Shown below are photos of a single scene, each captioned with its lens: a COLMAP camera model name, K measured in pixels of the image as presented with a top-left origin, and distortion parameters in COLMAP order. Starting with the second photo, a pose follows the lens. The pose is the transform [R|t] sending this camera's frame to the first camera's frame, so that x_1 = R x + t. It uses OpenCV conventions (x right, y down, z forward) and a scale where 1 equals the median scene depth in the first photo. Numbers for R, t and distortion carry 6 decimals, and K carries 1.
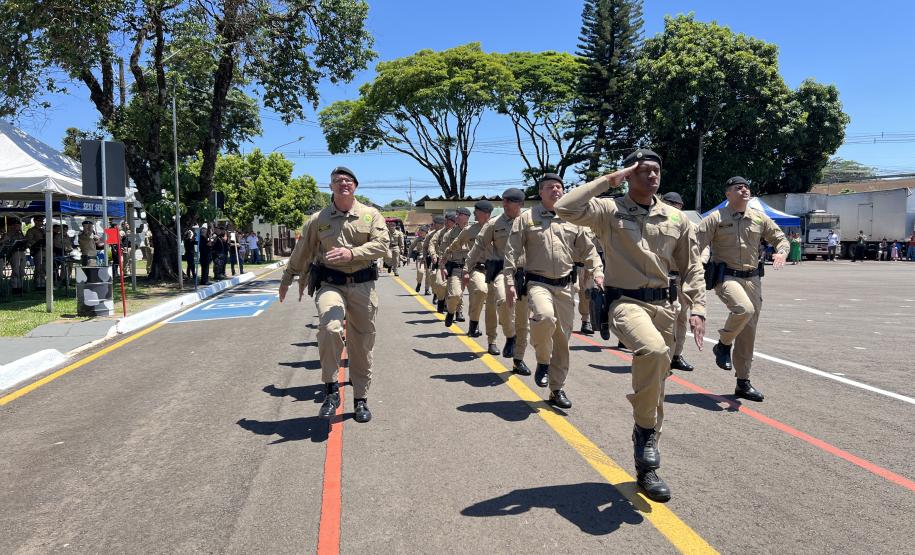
lens RADIAL K [[690.0, 0, 452.6], [0, 690.0, 279.3], [0, 0, 1]] dist [0.049997, -0.050409]
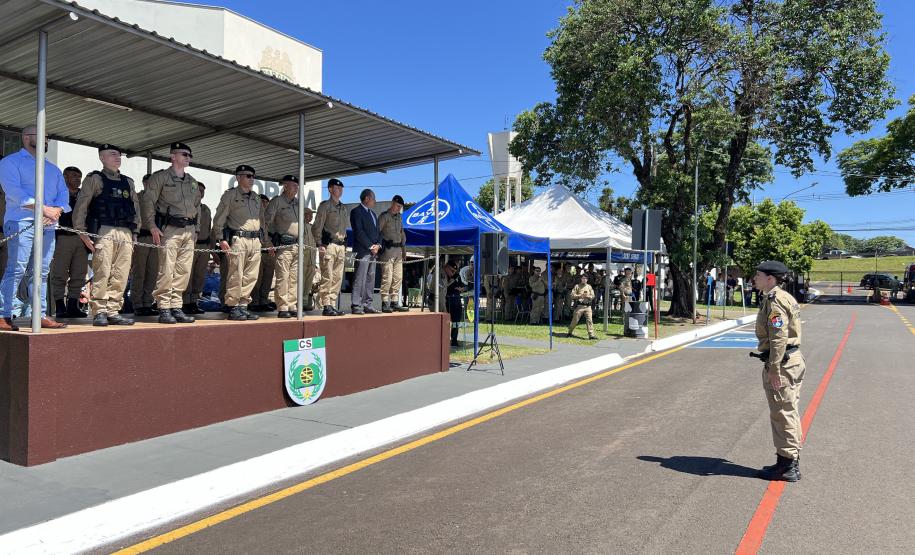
lens RADIAL K [[683.4, 0, 470.9], [0, 683.4, 286.5], [0, 0, 1]] dist [0.028114, -0.007085]
pose [[0.778912, 0.025921, -0.626597, 0.022441], [-0.058269, 0.997815, -0.031156, 0.004154], [0.624420, 0.060779, 0.778720, -0.076406]]
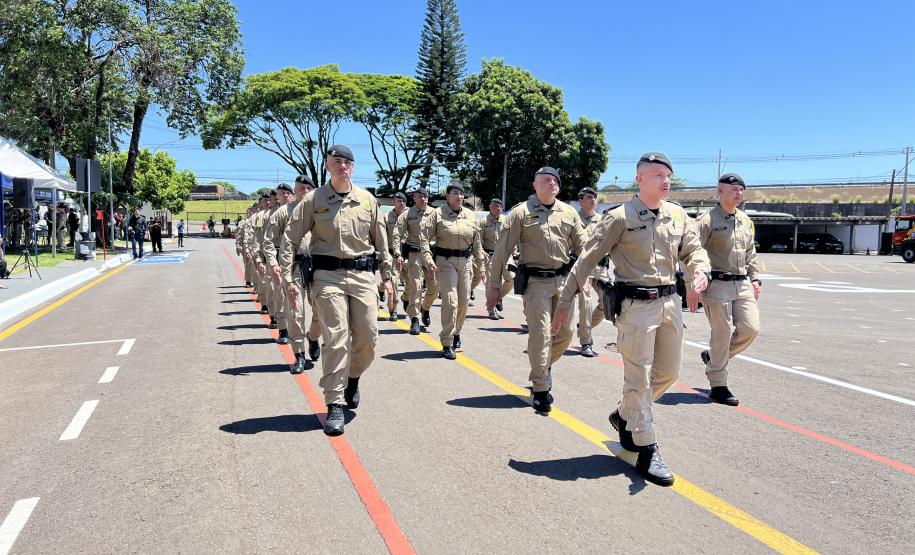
lens RADIAL K [[683.4, 0, 470.9], [0, 683.4, 286.5], [0, 0, 1]] dist [0.028114, -0.007085]
pose [[0.976863, 0.011554, 0.213556, 0.019296], [-0.016077, 0.999681, 0.019454, 0.021056], [-0.213263, -0.022437, 0.976737, -0.270793]]
